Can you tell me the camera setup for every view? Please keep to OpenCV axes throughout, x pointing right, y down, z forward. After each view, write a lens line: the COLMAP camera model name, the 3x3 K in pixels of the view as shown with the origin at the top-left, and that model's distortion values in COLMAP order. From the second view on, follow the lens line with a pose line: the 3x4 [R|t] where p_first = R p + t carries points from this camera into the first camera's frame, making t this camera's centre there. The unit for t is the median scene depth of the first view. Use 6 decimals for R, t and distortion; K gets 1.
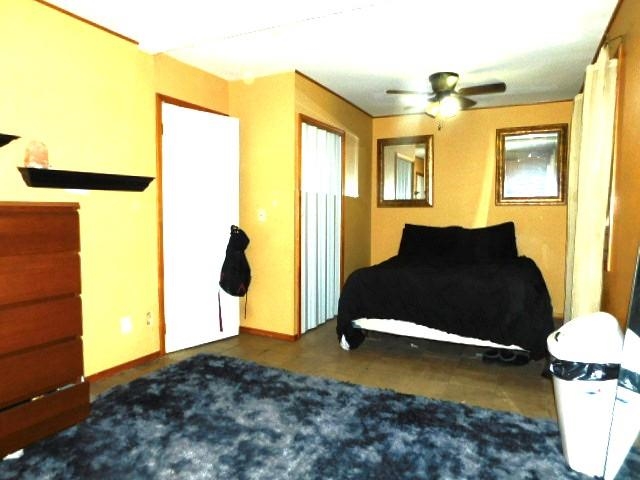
lens RADIAL K [[422.5, 0, 312.2], [0, 422.5, 240.0], [0, 0, 1]] dist [0.000524, 0.002252]
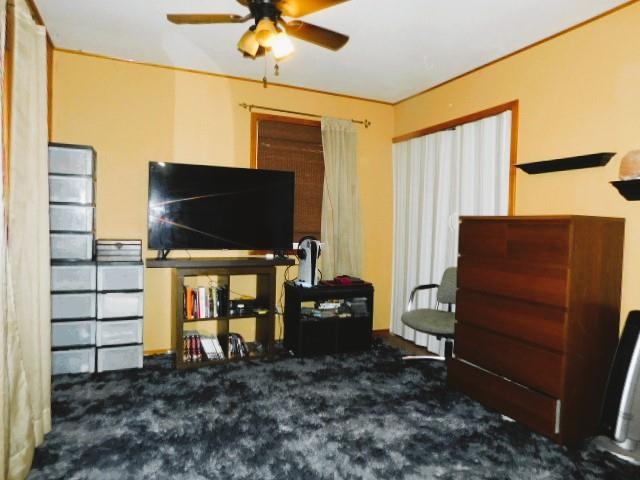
lens RADIAL K [[422.5, 0, 312.2], [0, 422.5, 240.0], [0, 0, 1]] dist [0.000524, 0.002252]
pose [[-0.645729, -0.003283, -0.763560, 0.684170], [-0.077188, 0.995149, 0.060997, -0.056148], [0.759656, 0.098325, -0.642850, 1.435846]]
